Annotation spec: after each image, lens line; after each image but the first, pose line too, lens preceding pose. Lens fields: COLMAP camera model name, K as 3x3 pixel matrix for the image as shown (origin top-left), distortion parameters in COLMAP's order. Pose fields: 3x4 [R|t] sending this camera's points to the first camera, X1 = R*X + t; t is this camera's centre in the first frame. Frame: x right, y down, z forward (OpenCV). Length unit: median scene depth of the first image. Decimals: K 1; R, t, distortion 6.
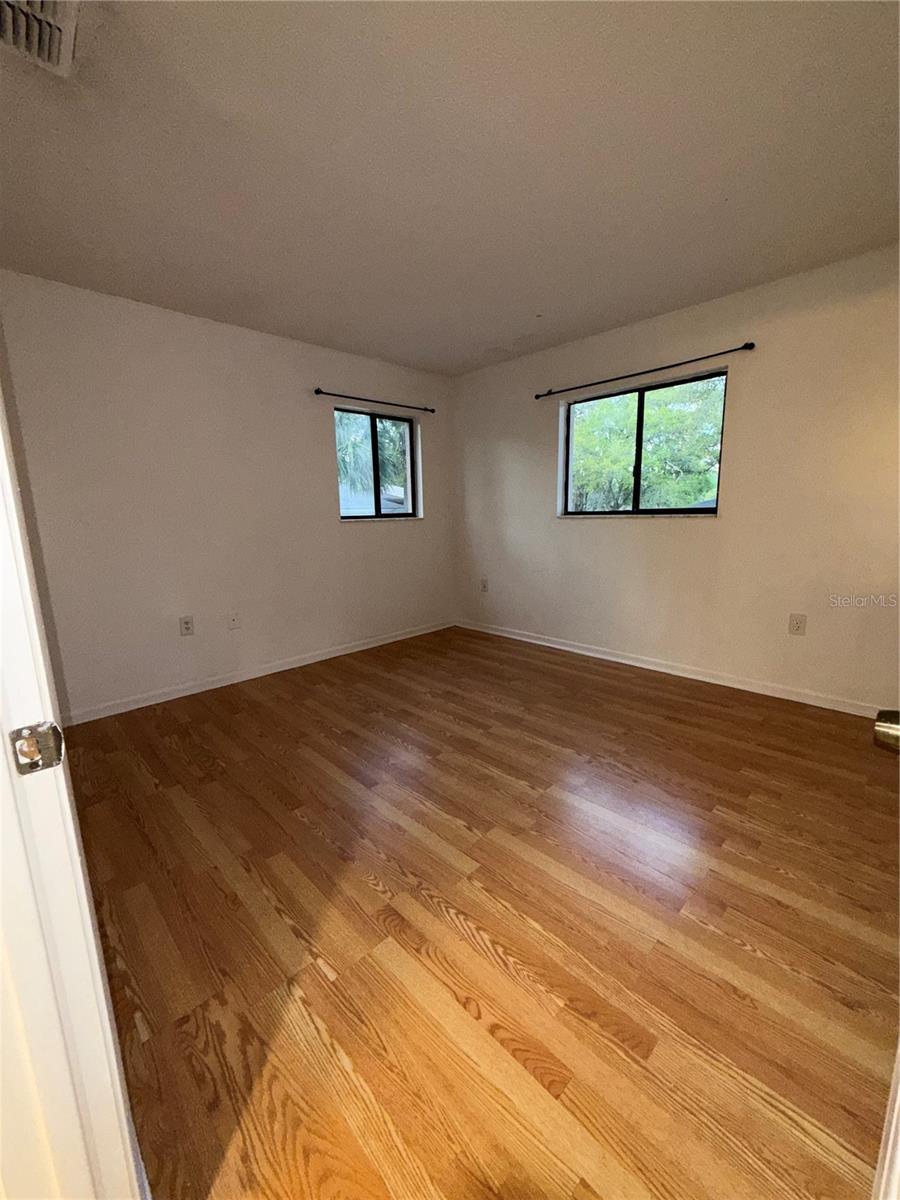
lens RADIAL K [[478.8, 0, 451.9], [0, 478.8, 596.1], [0, 0, 1]] dist [-0.001072, 0.000550]
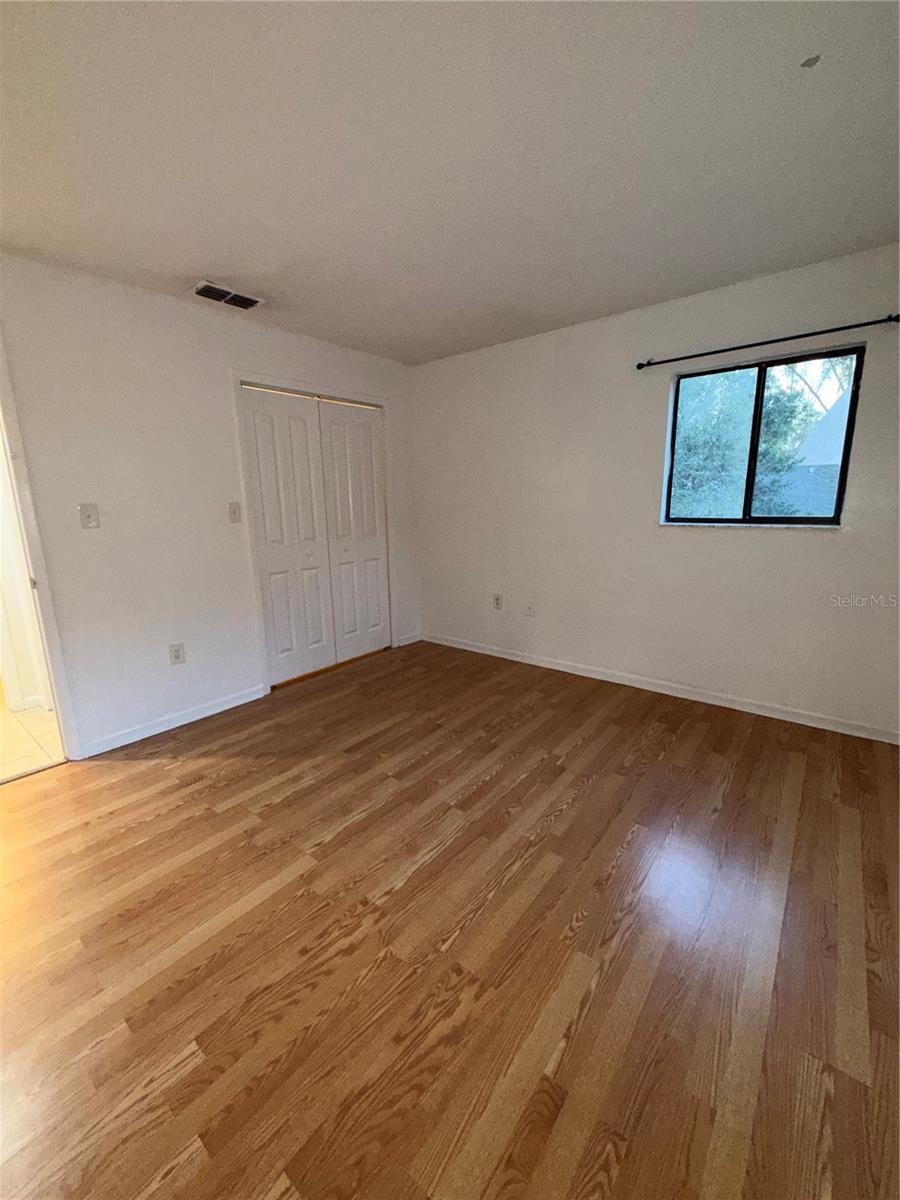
lens RADIAL K [[478.8, 0, 444.5], [0, 478.8, 597.0], [0, 0, 1]] dist [-0.001072, 0.000550]
pose [[0.108453, 0.215066, -0.970559, 0.824275], [-0.162141, 0.967071, 0.196175, -0.222311], [0.980789, 0.136092, 0.139753, 0.898121]]
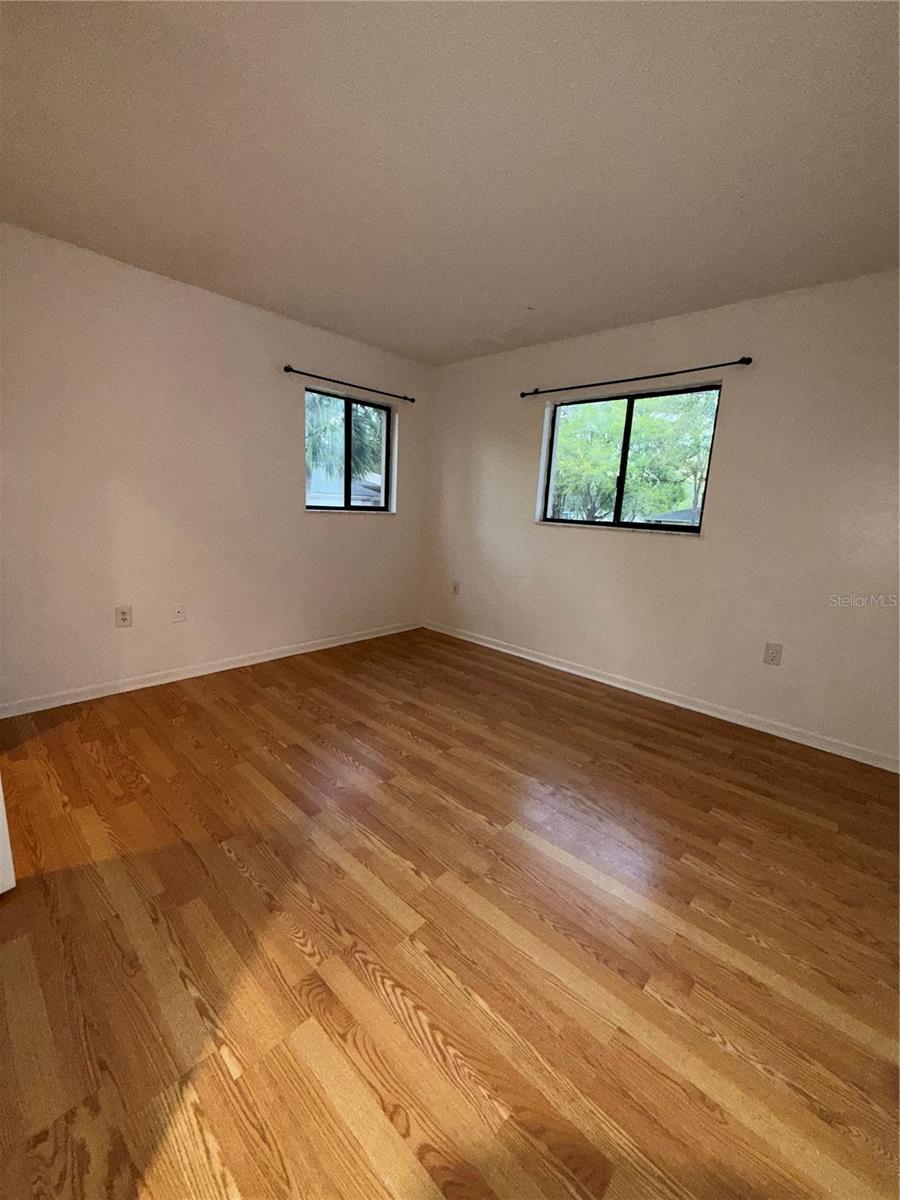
lens RADIAL K [[478.8, 0, 452.2], [0, 478.8, 596.4], [0, 0, 1]] dist [-0.001072, 0.000550]
pose [[0.996467, 0.061357, 0.057350, 0.013813], [-0.062341, 0.997934, 0.015539, -0.037586], [-0.056278, -0.019060, 0.998233, 0.083146]]
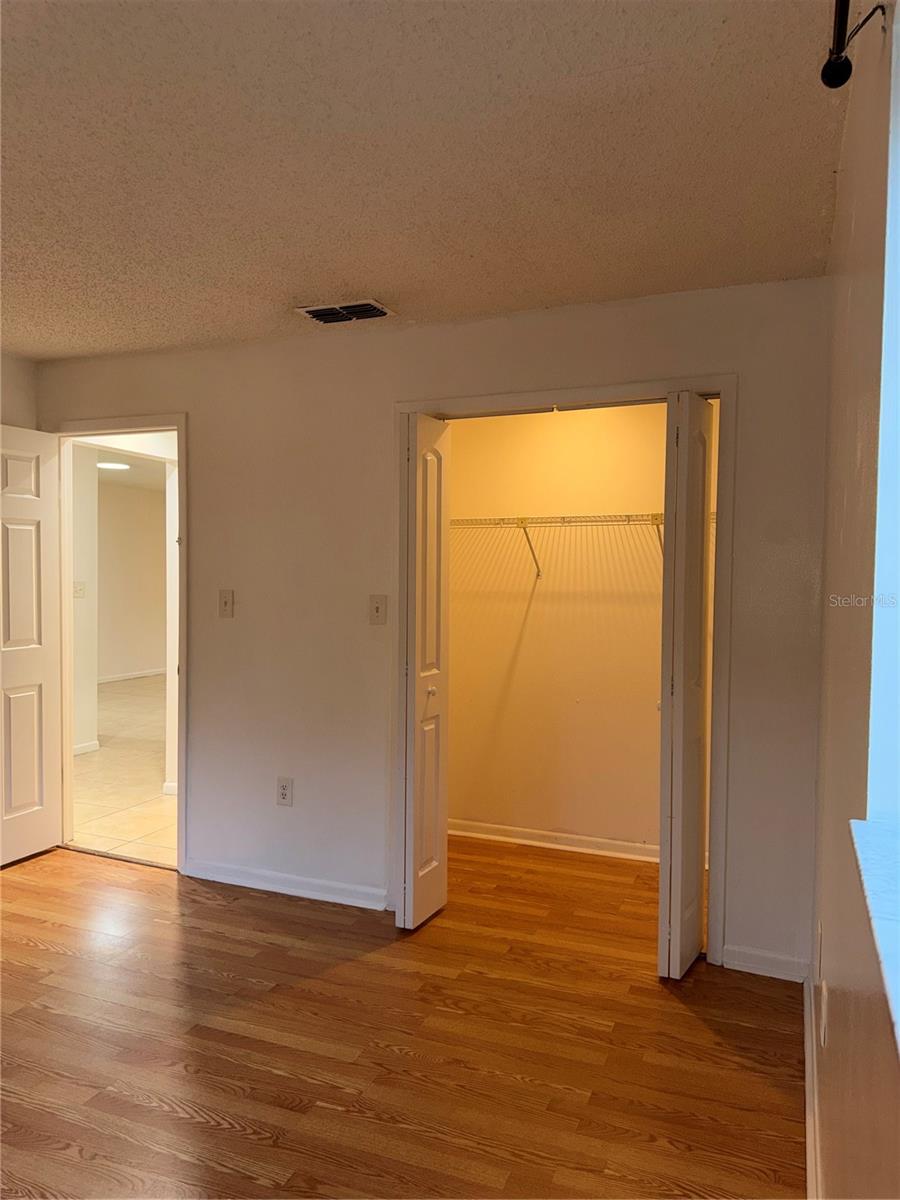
lens RADIAL K [[856.8, 0, 445.1], [0, 856.8, 591.4], [0, 0, 1]] dist [0.006069, -0.006815]
pose [[-0.920591, 0.022356, -0.389888, -0.028628], [-0.060068, 0.978374, 0.197931, -0.431602], [0.385881, 0.205634, -0.899339, 1.870948]]
